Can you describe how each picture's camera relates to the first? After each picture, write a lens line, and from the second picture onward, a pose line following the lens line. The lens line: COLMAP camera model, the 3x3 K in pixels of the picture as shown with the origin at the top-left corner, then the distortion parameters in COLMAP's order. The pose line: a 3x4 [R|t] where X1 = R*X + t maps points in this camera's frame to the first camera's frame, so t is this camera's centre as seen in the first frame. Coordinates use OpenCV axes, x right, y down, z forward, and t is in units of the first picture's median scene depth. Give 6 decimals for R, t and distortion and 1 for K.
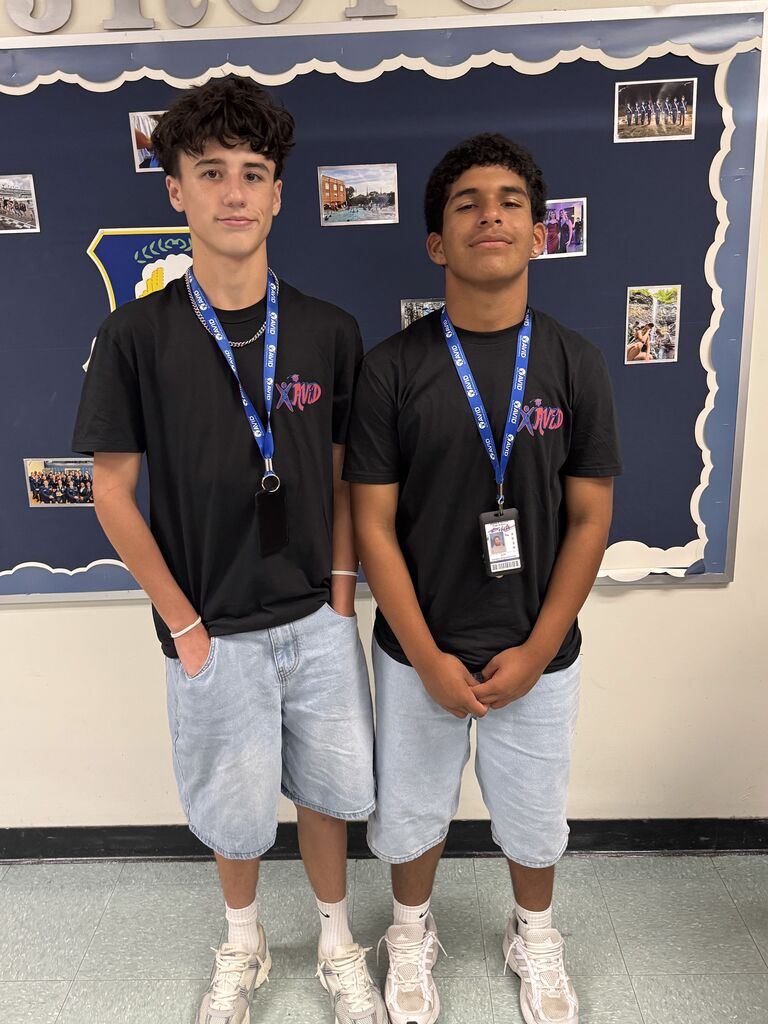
lens RADIAL K [[1070.5, 0, 384.8], [0, 1070.5, 513.5], [0, 0, 1]] dist [0.002274, 0.000000]
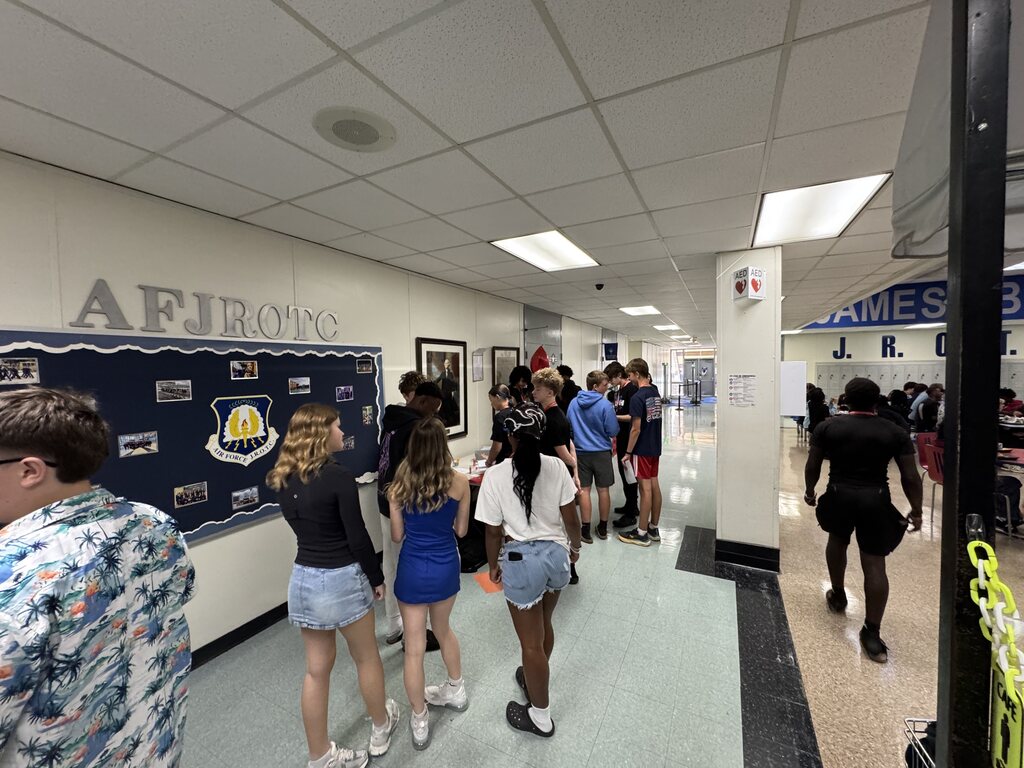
lens RADIAL K [[411.6, 0, 510.6], [0, 411.6, 384.1], [0, 0, 1]] dist [-0.000238, -0.000014]
pose [[0.446901, -0.004364, 0.894573, -0.942452], [0.305034, 0.940803, -0.147796, 0.114210], [-0.840972, 0.338925, 0.421777, -0.168065]]
